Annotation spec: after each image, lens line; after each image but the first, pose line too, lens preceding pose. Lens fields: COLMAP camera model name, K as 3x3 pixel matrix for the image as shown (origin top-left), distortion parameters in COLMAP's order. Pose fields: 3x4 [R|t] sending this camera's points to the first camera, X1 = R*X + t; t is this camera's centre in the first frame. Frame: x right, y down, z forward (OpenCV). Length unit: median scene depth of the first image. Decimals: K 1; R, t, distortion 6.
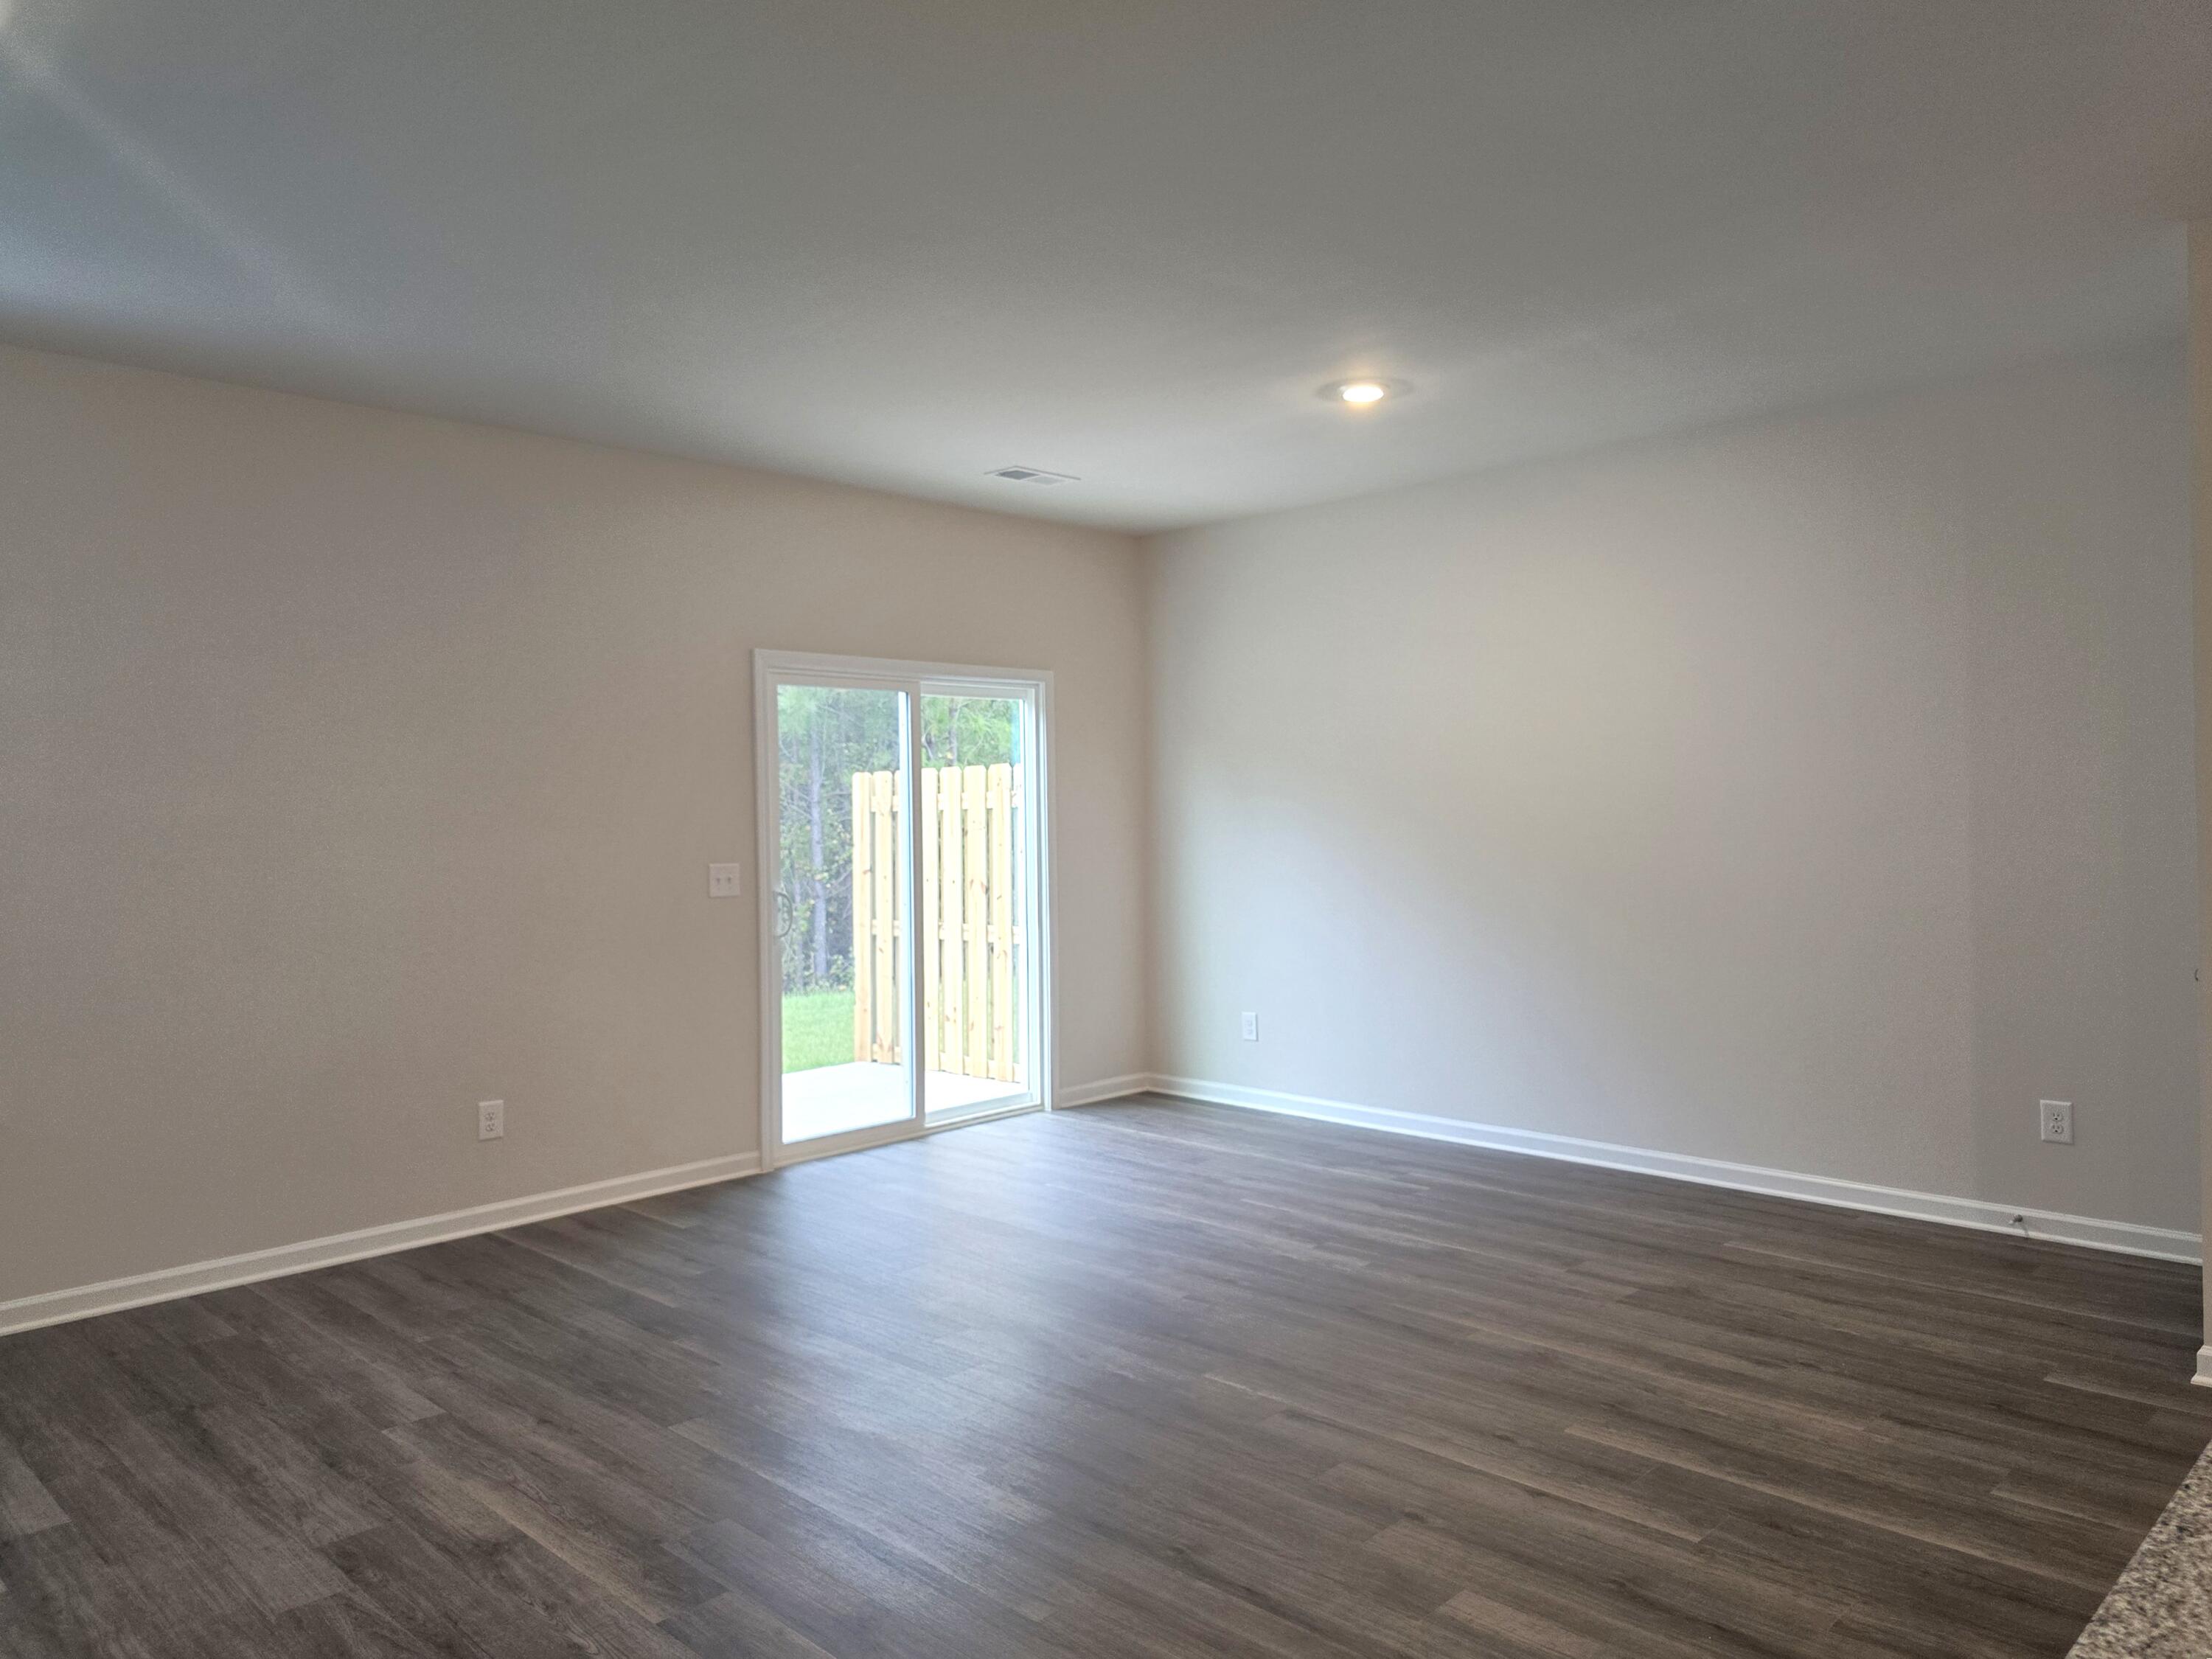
lens RADIAL K [[1520.1, 0, 1106.0], [0, 1520.1, 829.5], [0, 0, 1]] dist [0.056278, -0.039268]
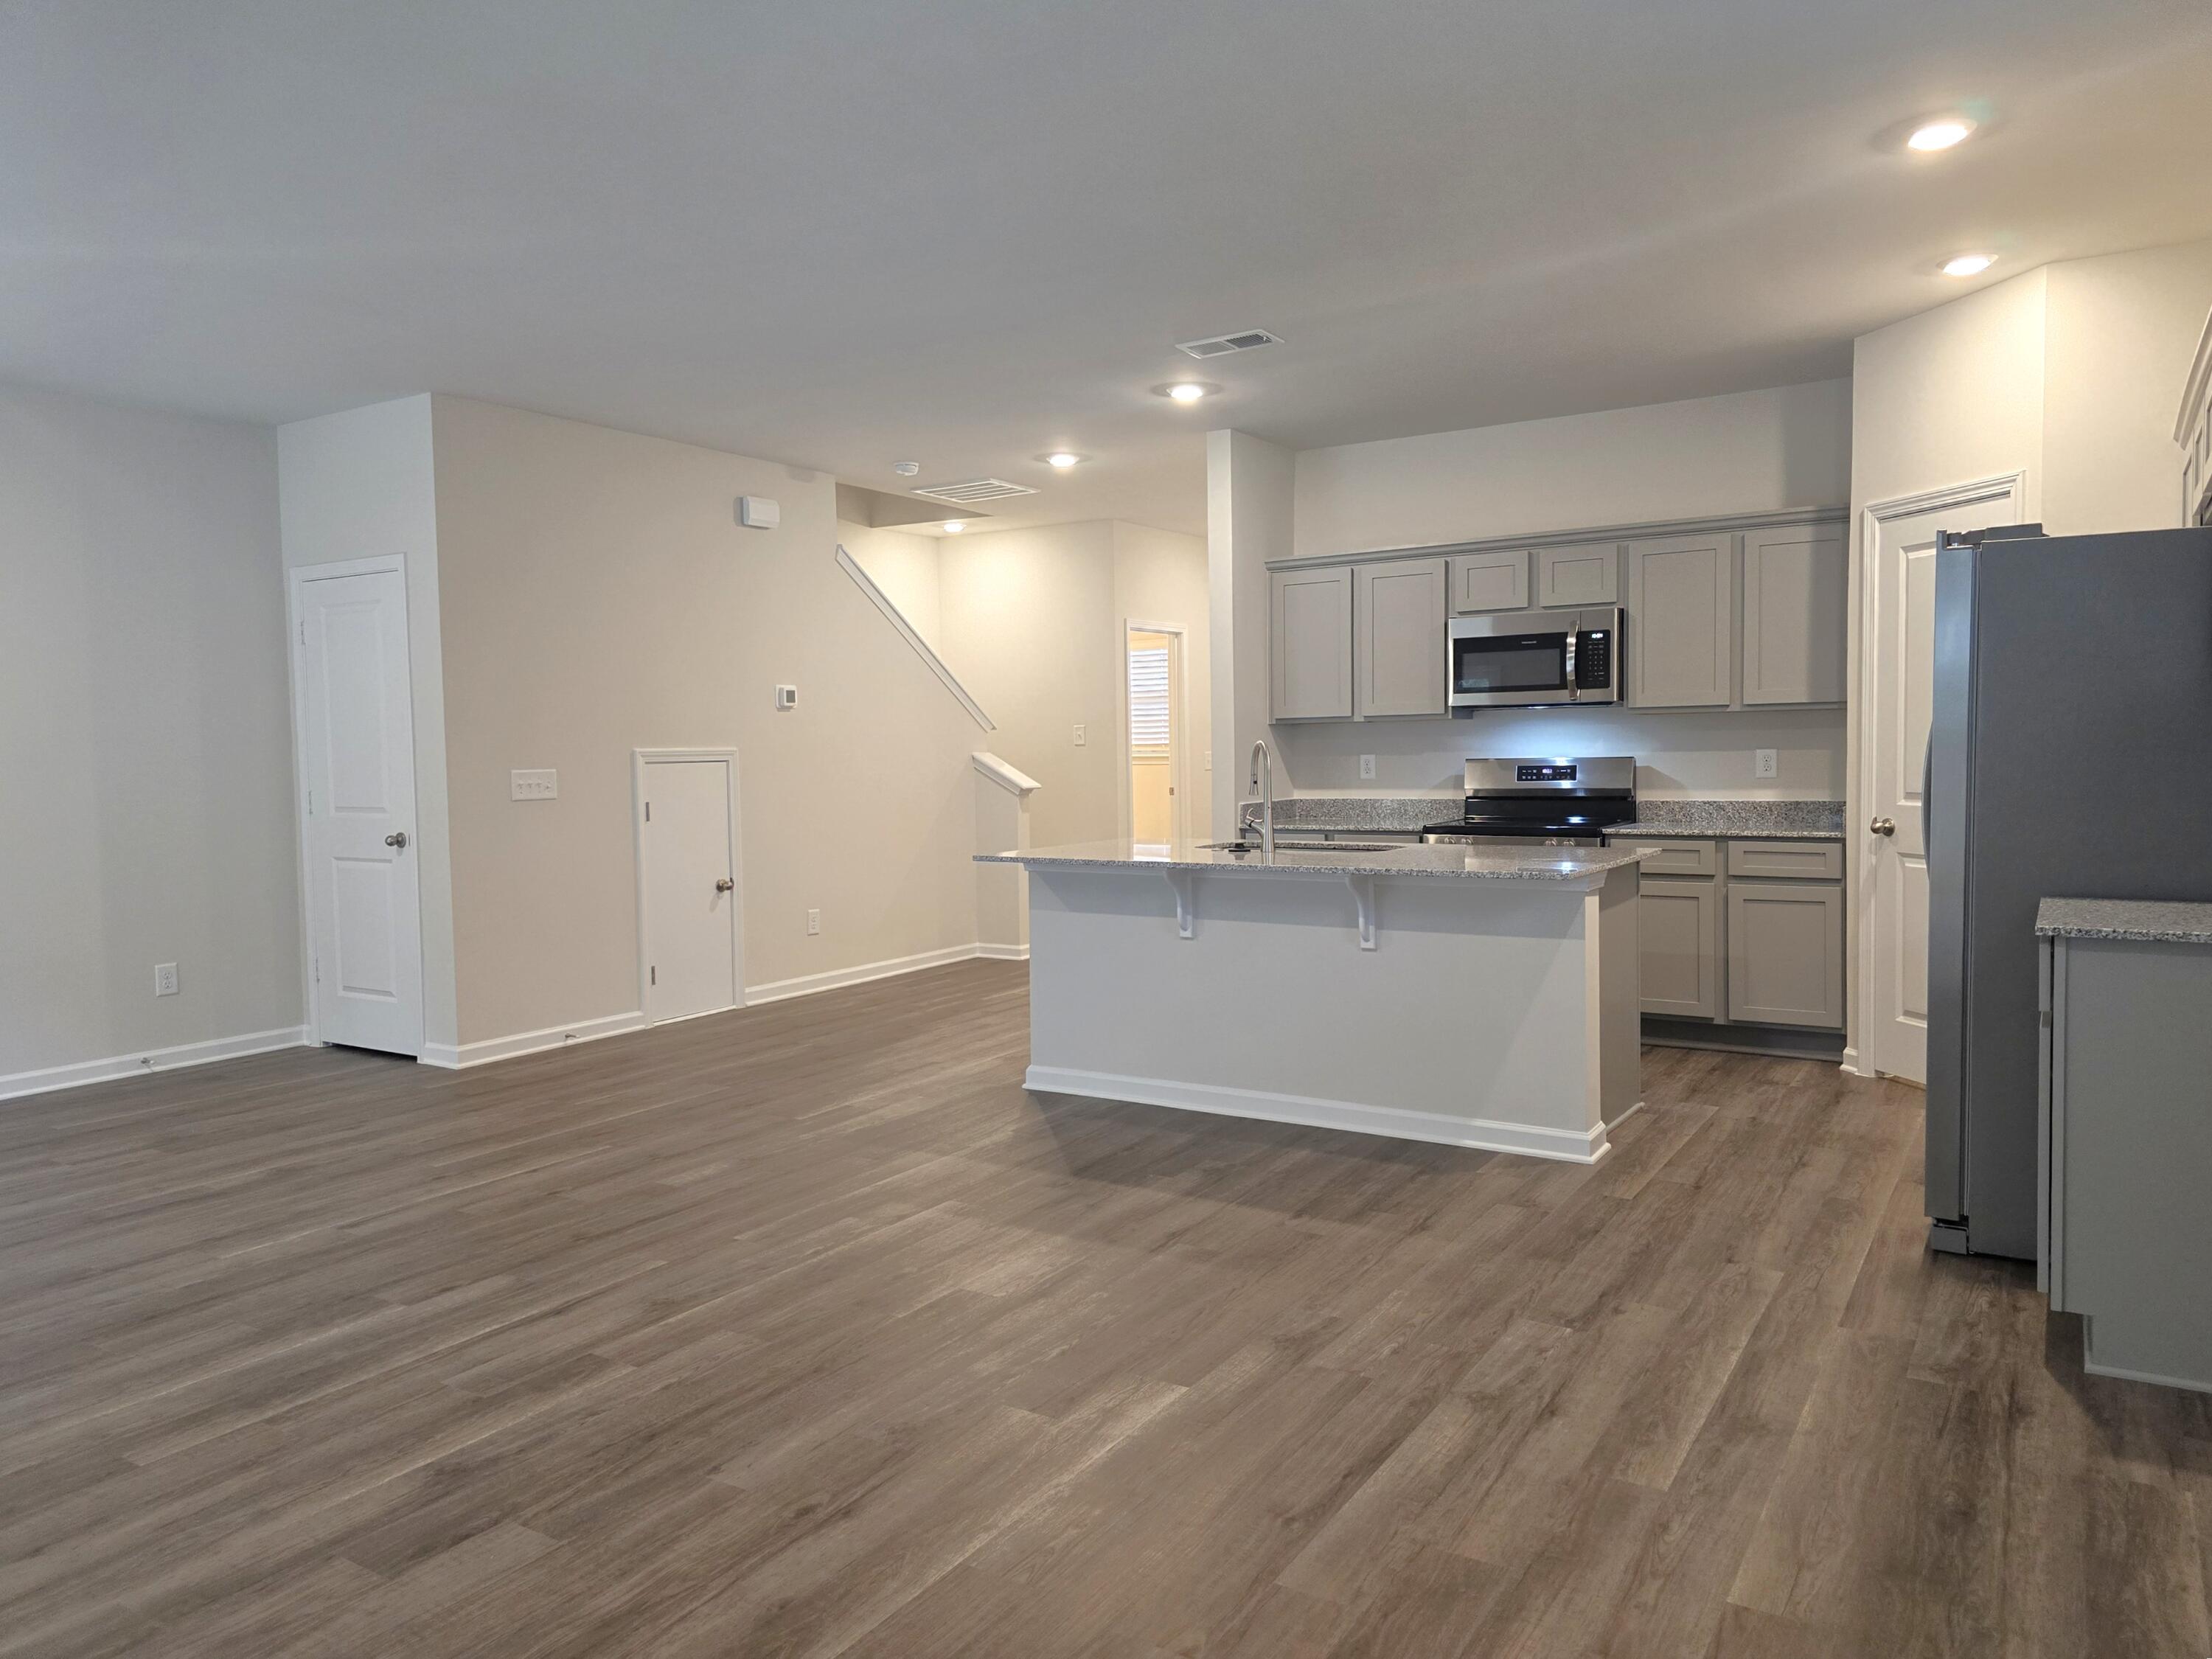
lens RADIAL K [[1520.1, 0, 1106.0], [0, 1520.1, 829.5], [0, 0, 1]] dist [0.056278, -0.039268]
pose [[-0.226821, -0.028427, 0.973522, -1.286324], [0.028807, 0.998941, 0.035881, 0.052015], [-0.973510, 0.036183, -0.225762, 0.754674]]
